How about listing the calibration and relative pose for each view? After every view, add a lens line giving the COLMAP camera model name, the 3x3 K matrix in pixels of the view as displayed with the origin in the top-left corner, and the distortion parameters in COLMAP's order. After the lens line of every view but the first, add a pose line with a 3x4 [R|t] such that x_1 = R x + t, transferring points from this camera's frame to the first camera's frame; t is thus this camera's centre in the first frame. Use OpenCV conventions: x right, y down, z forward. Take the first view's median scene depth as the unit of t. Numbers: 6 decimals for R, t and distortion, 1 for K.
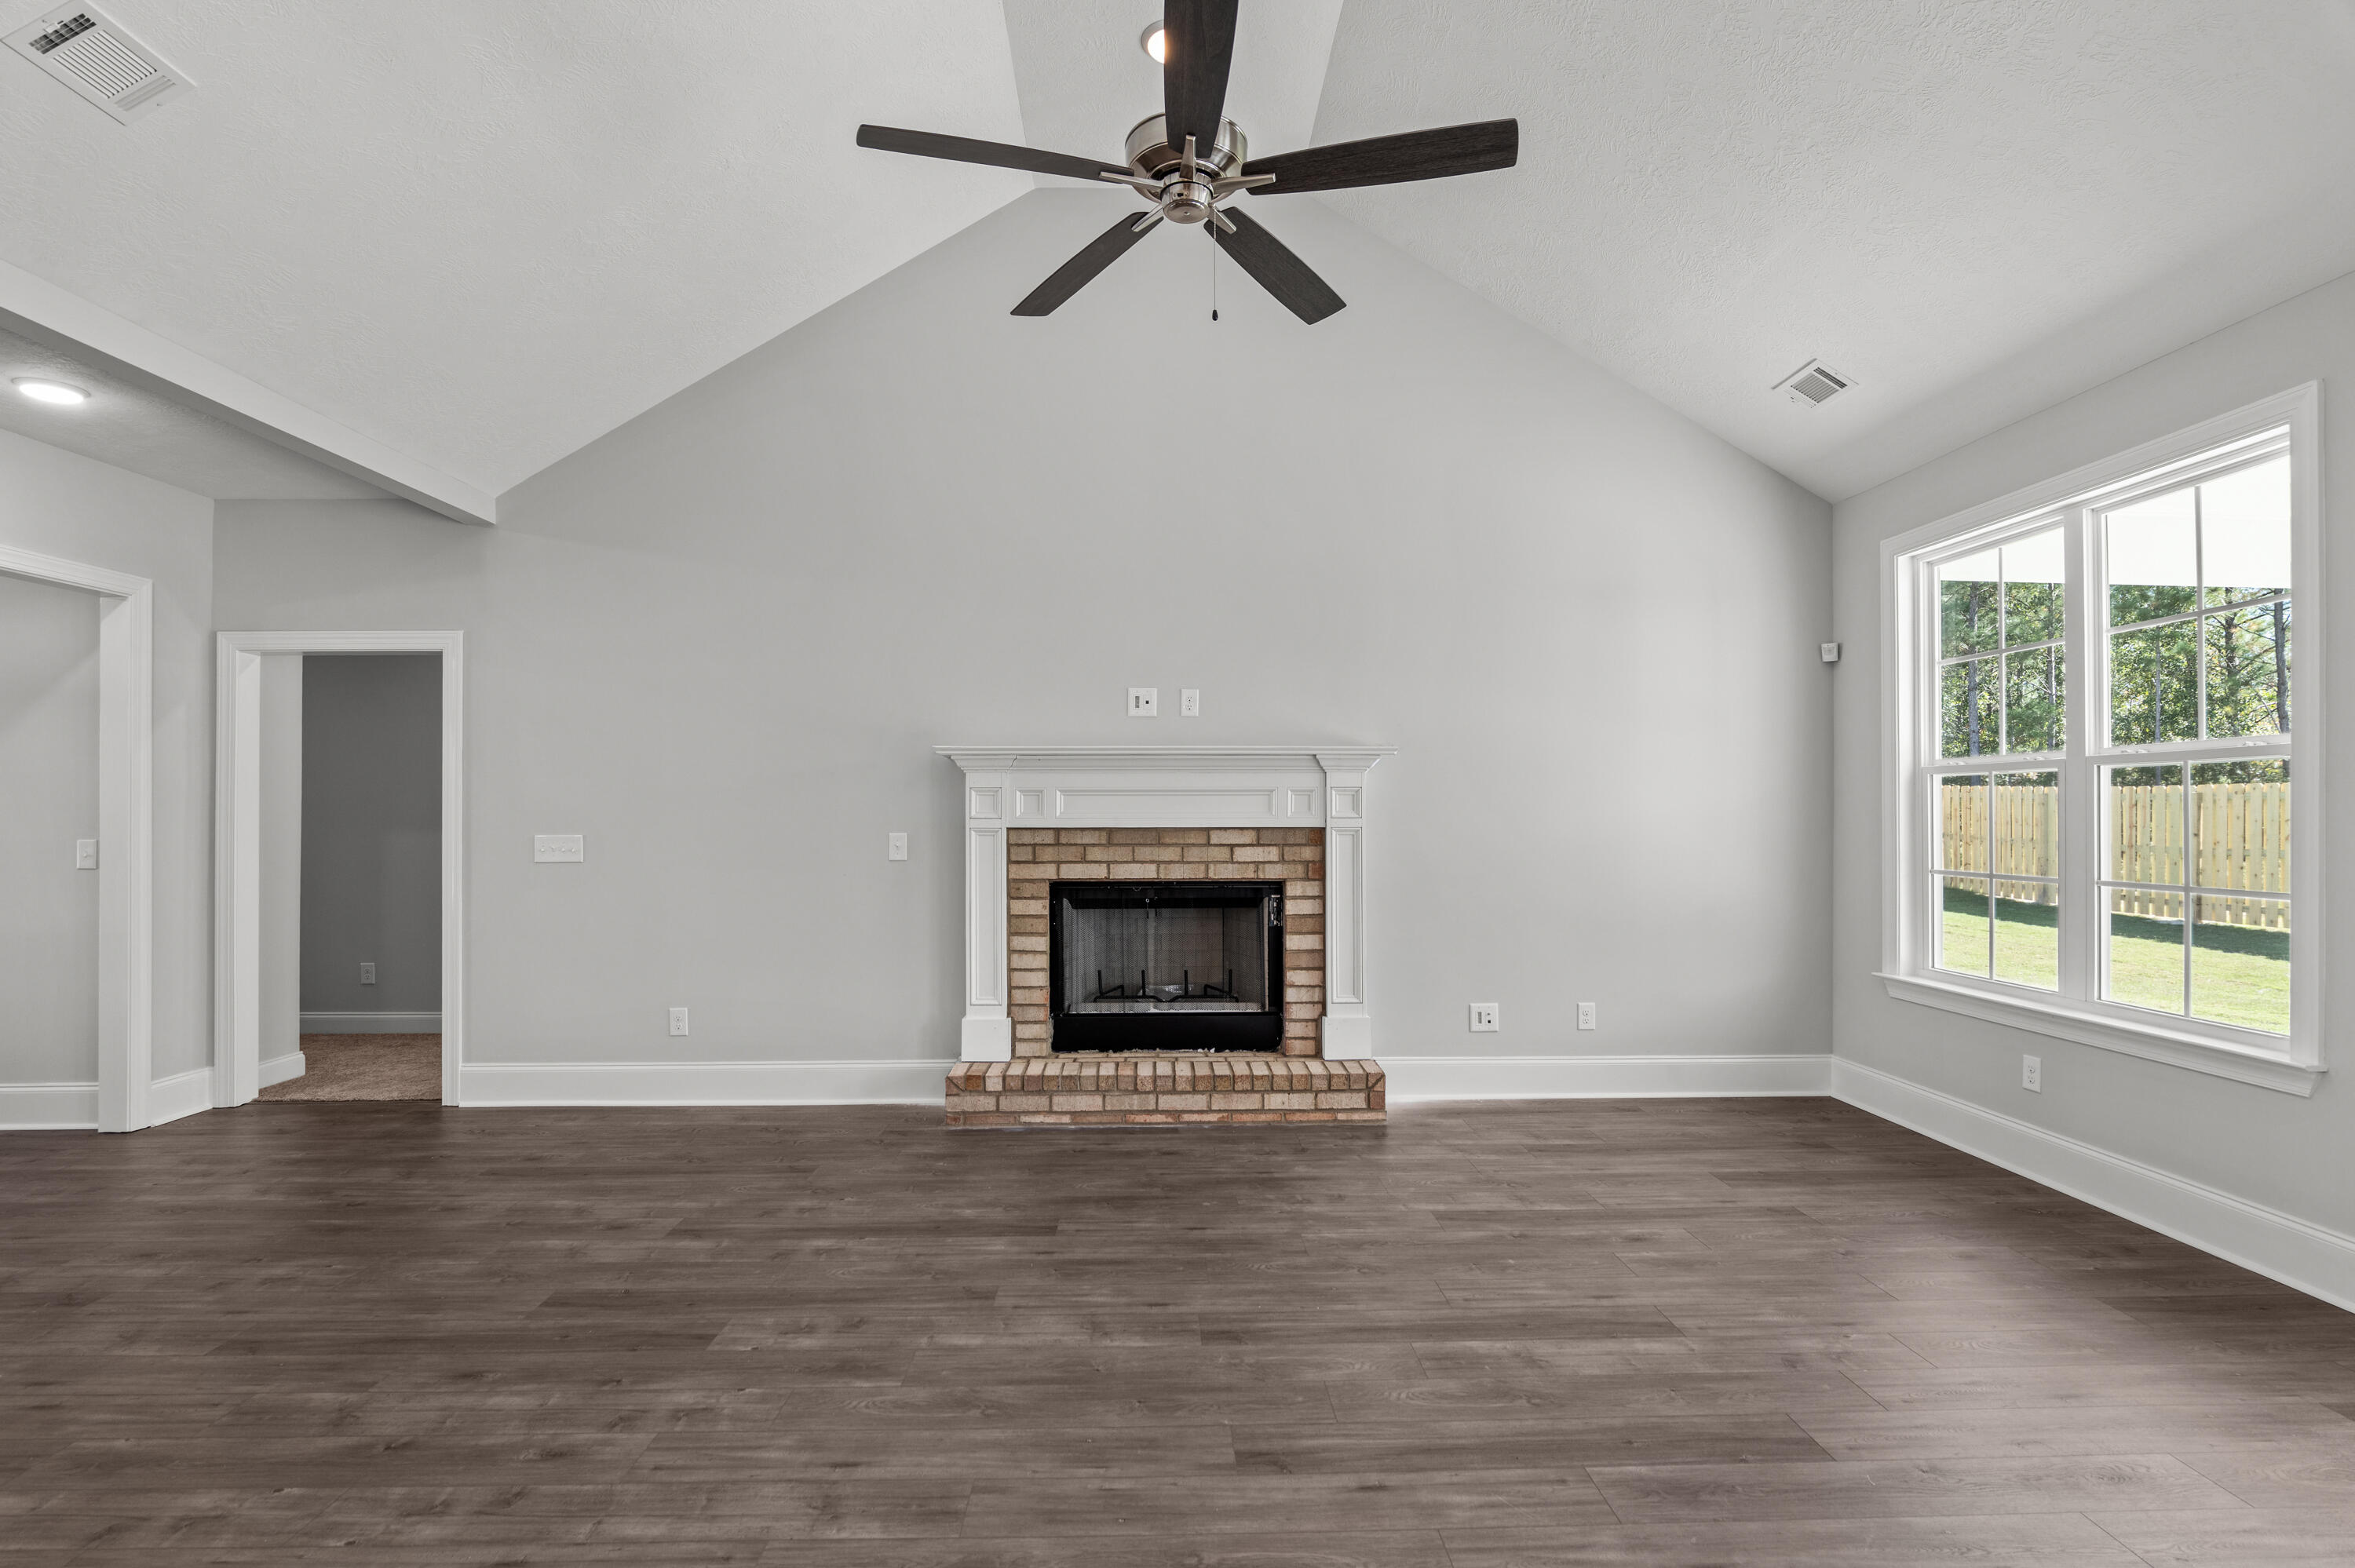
lens RADIAL K [[1116.8, 0, 1170.6], [0, 1116.8, 804.8], [0, 0, 1]] dist [-0.016070, 0.004454]
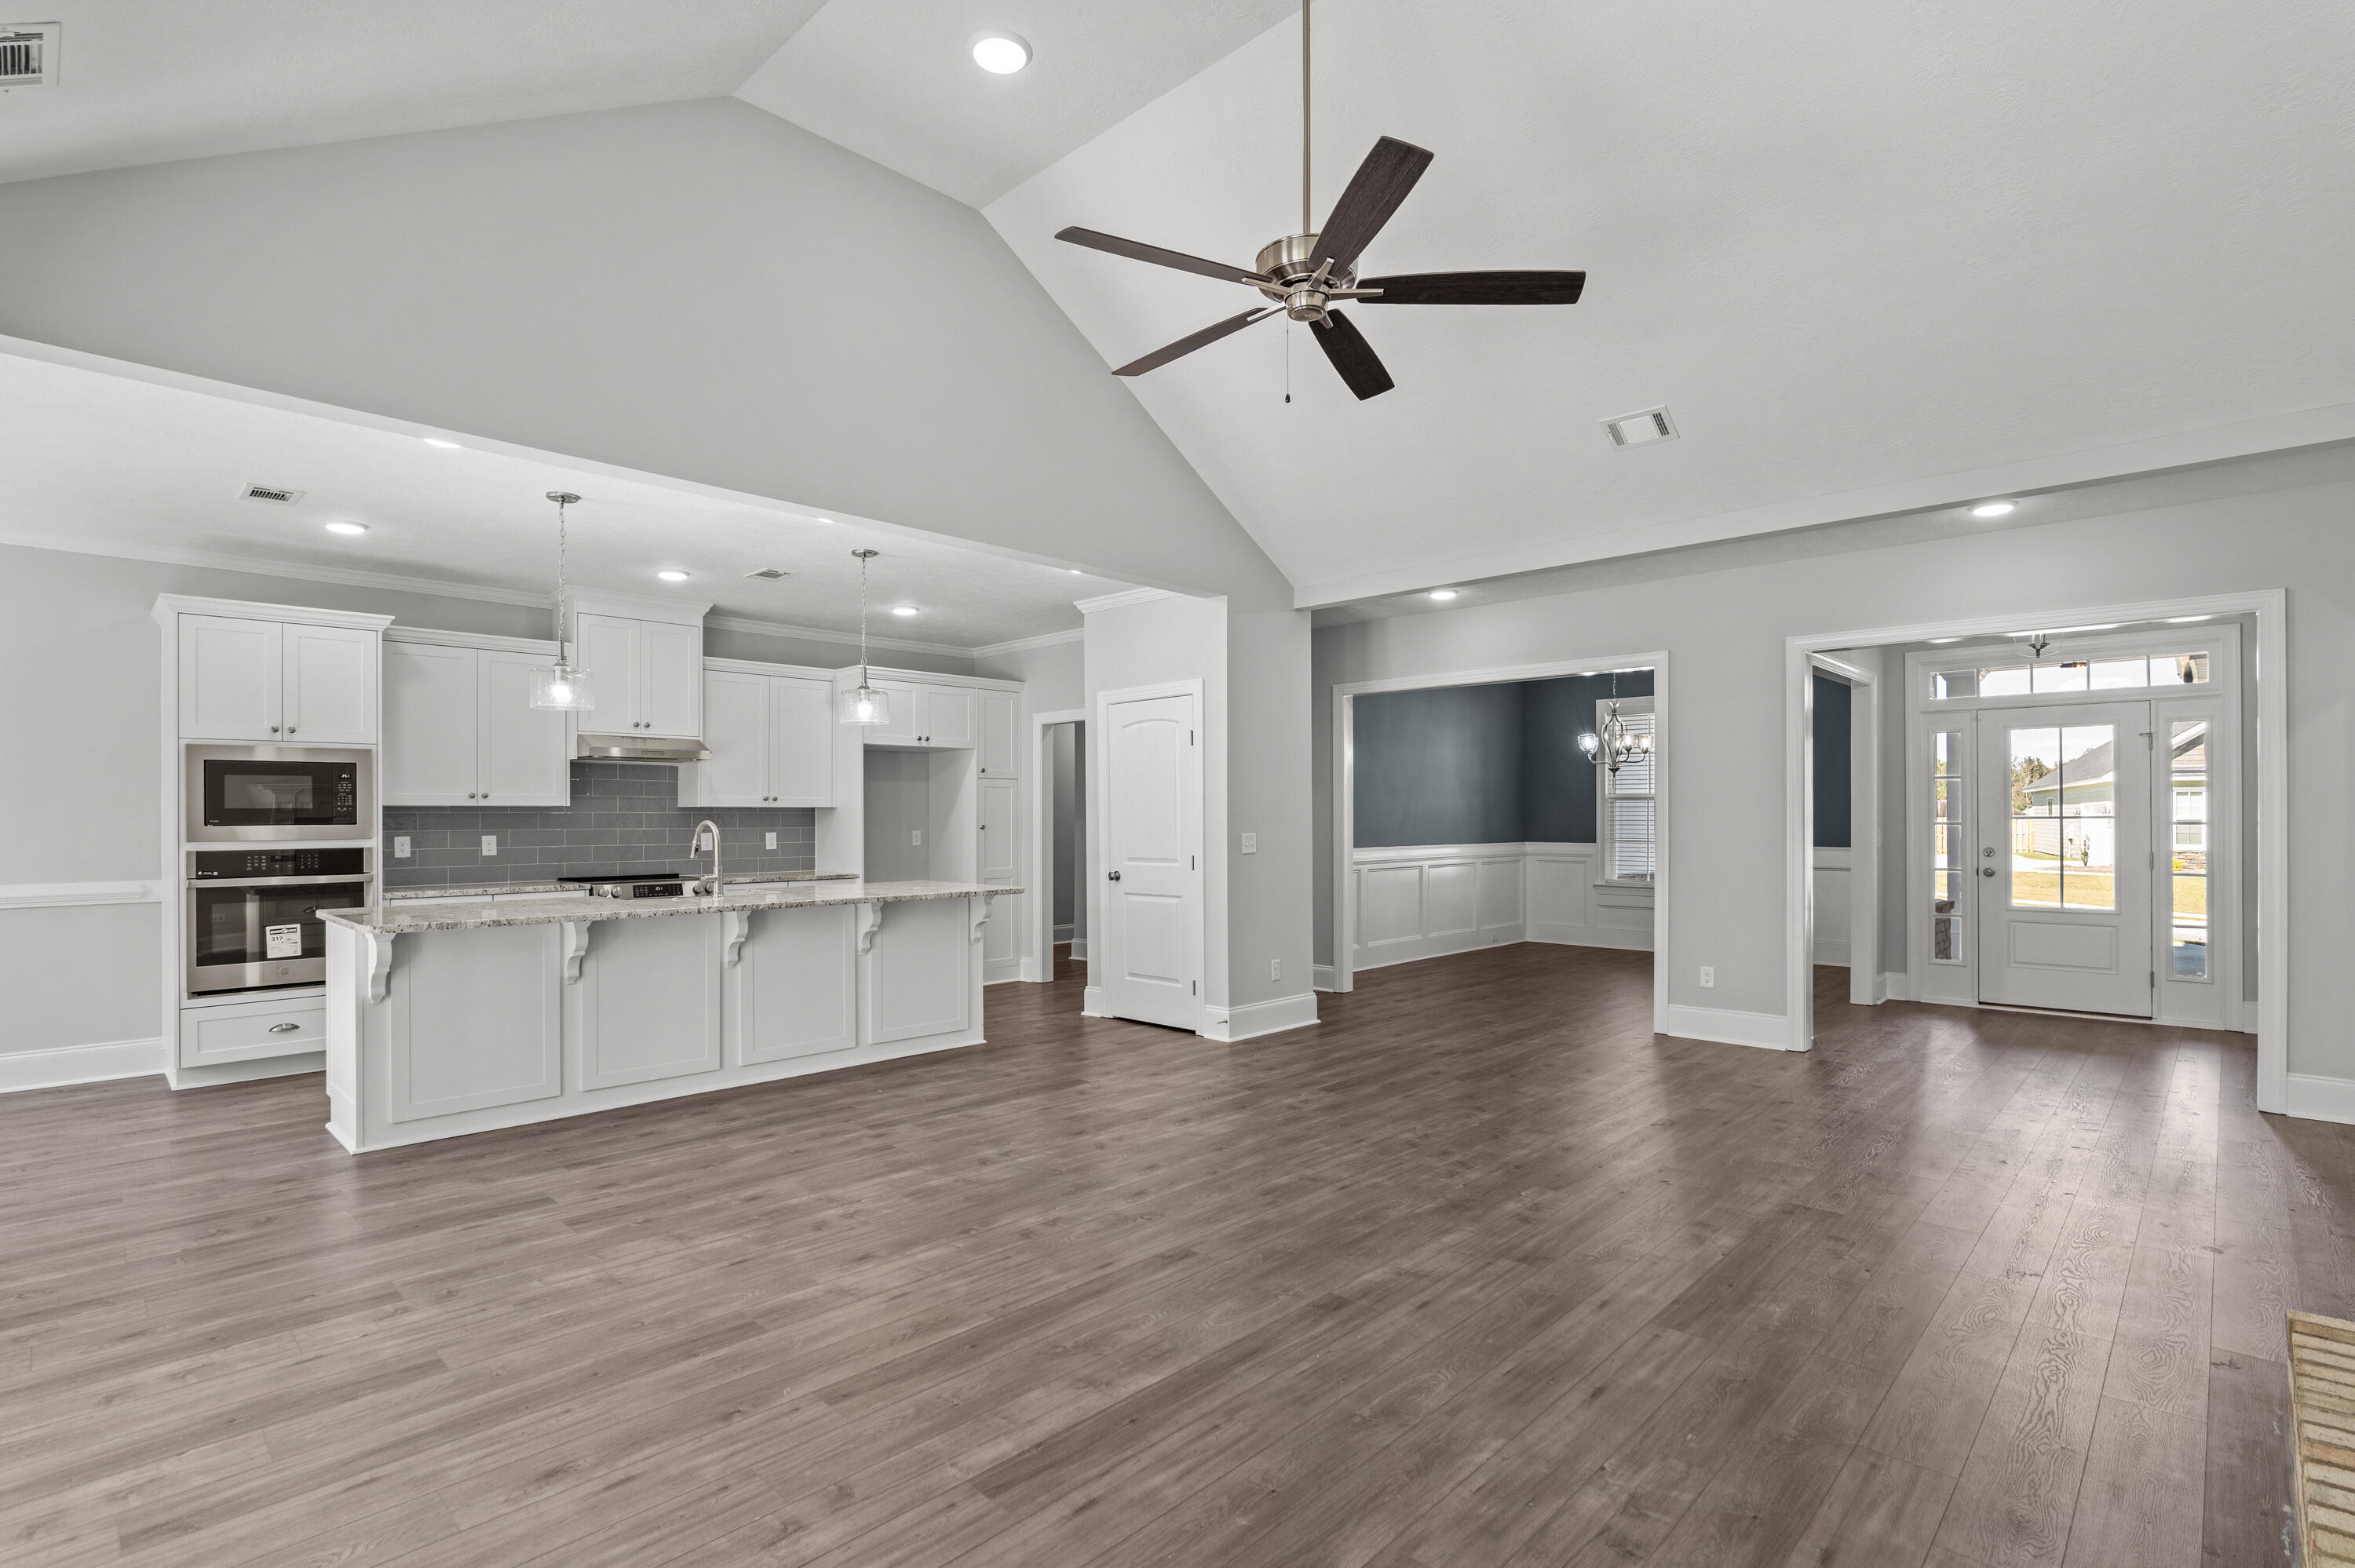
lens RADIAL K [[1116.8, 0, 1162.3], [0, 1116.8, 807.8], [0, 0, 1]] dist [-0.016070, 0.004454]
pose [[-0.724055, -0.003444, -0.689733, 0.536434], [0.008453, 0.999868, -0.013867, 0.008288], [0.689690, -0.015871, -0.723931, 0.989587]]
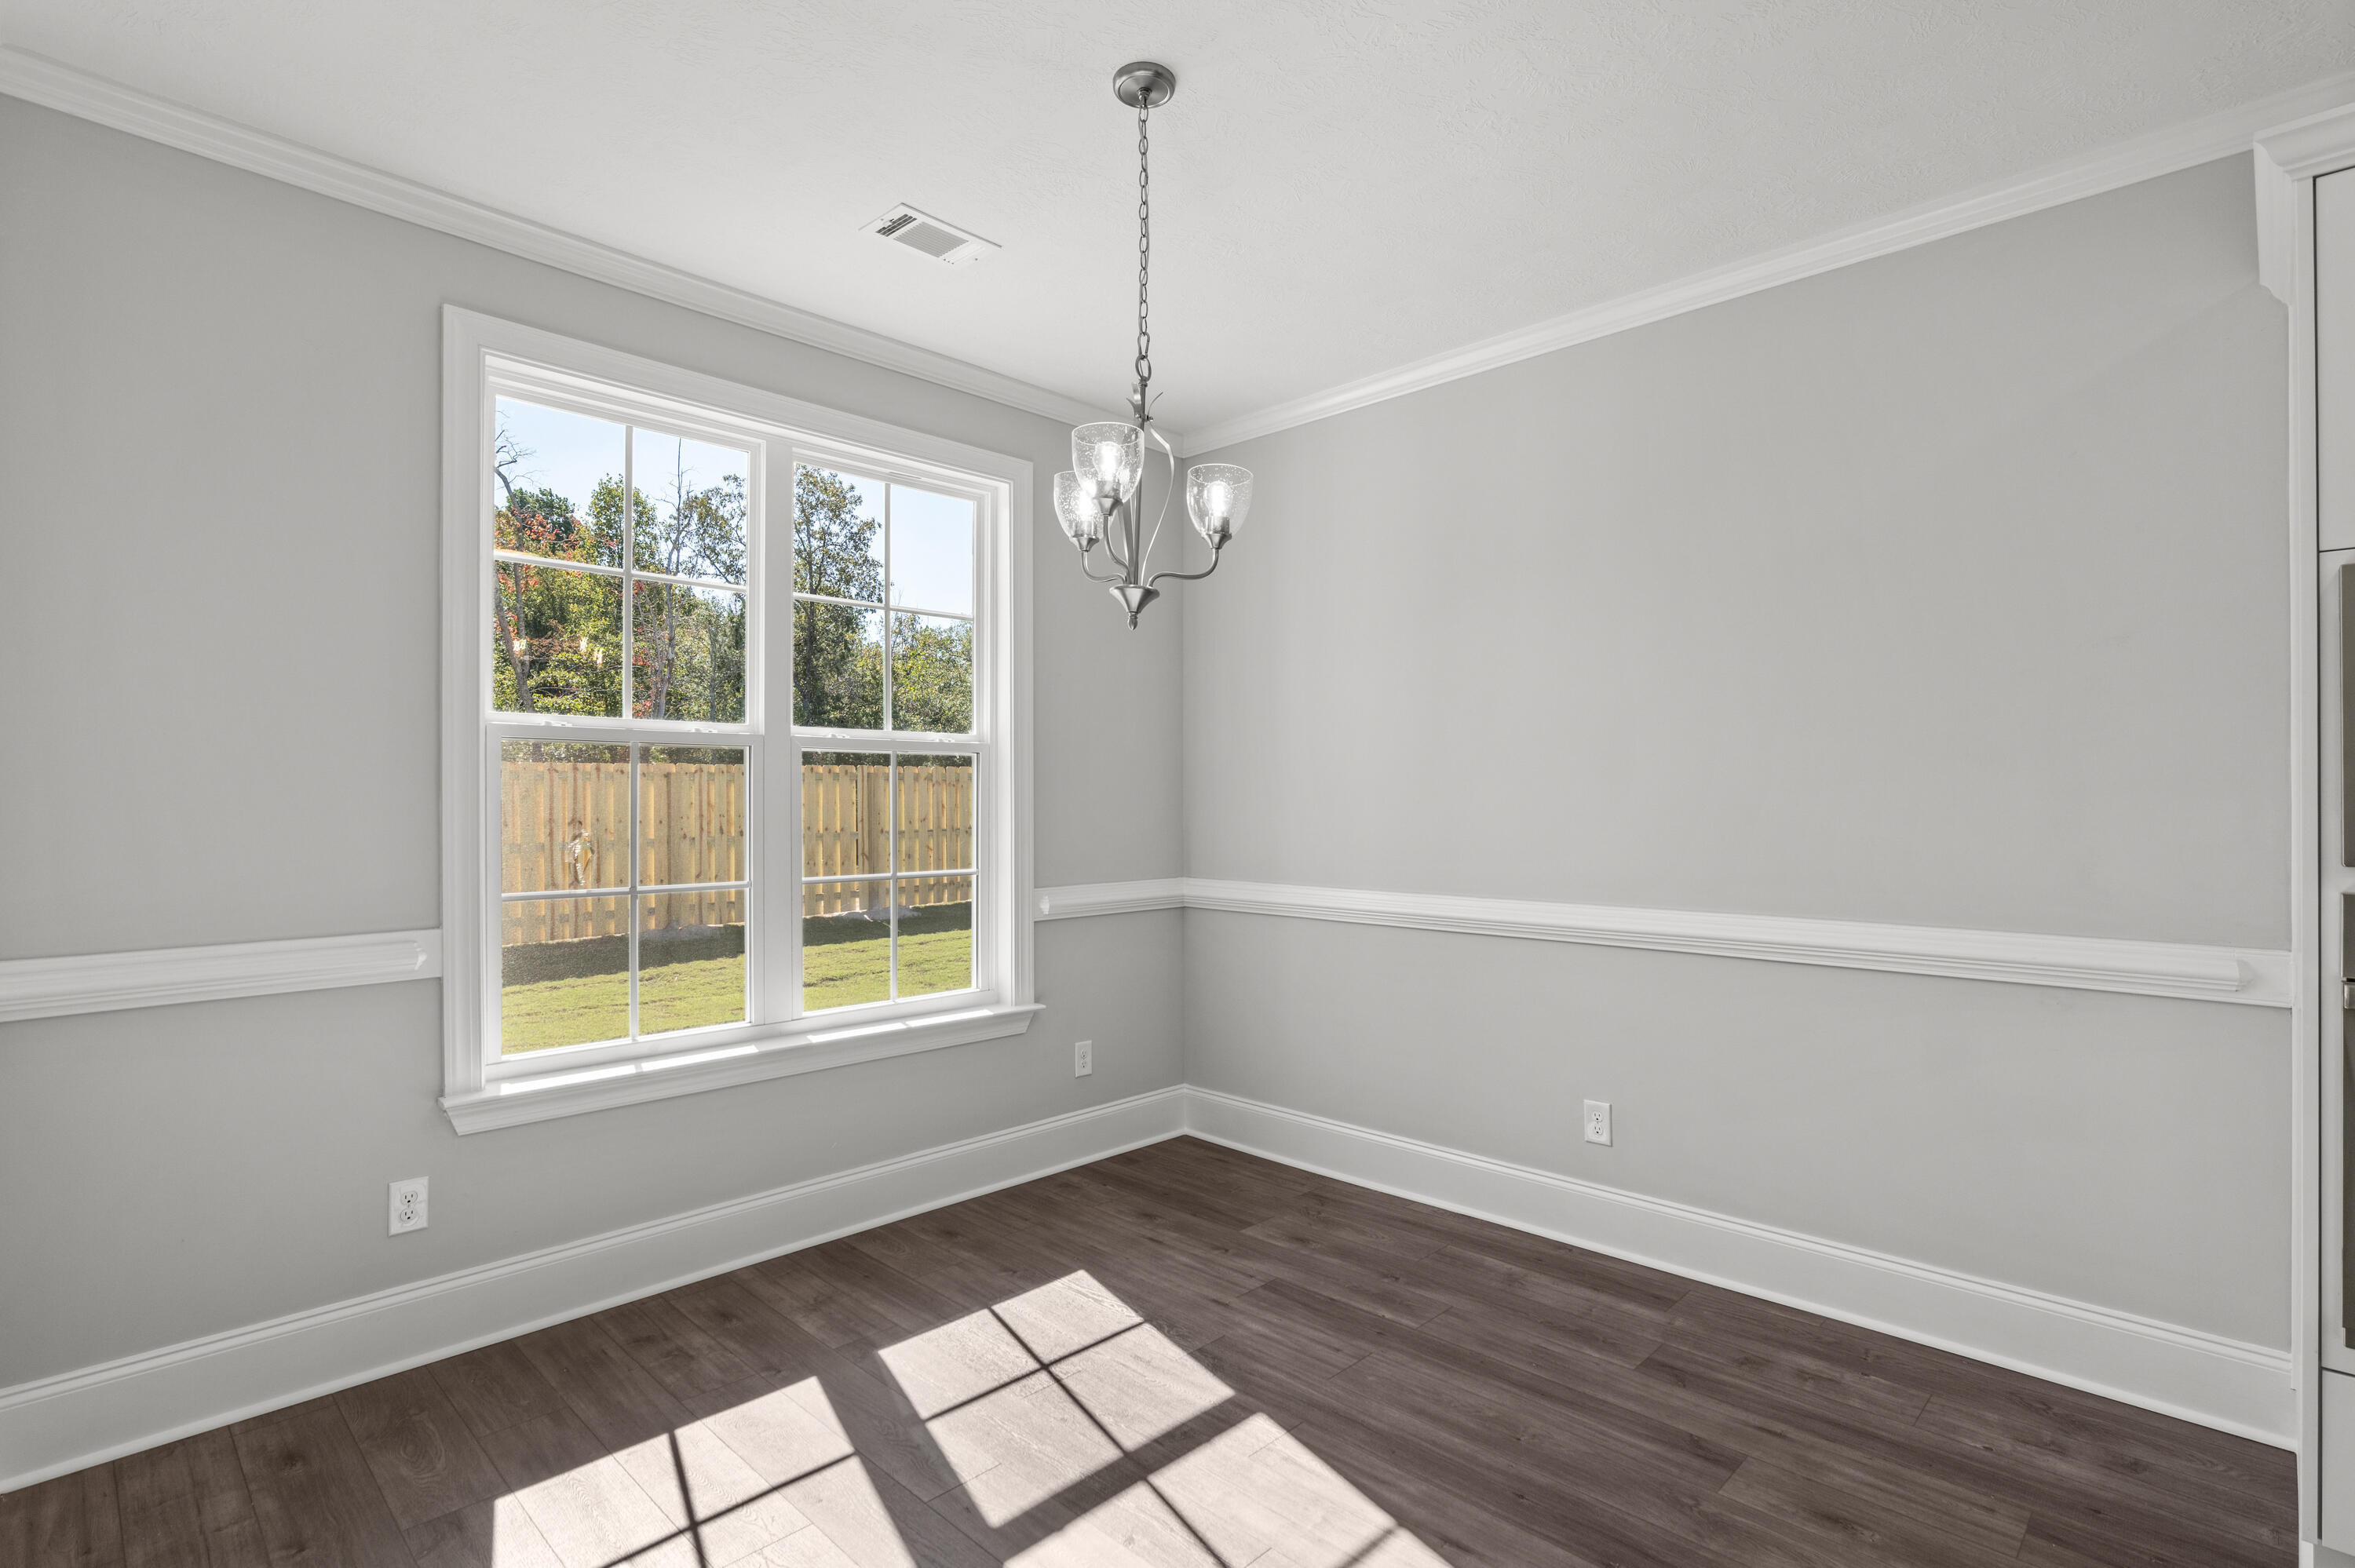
lens RADIAL K [[1135.5, 0, 1170.9], [0, 1135.5, 794.8], [0, 0, 1]] dist [-0.008969, -0.000145]
pose [[-0.687253, 0.000397, 0.726418, 0.475658], [-0.004841, 0.999975, -0.005127, -0.000990], [-0.726402, -0.007040, -0.687234, 0.025610]]
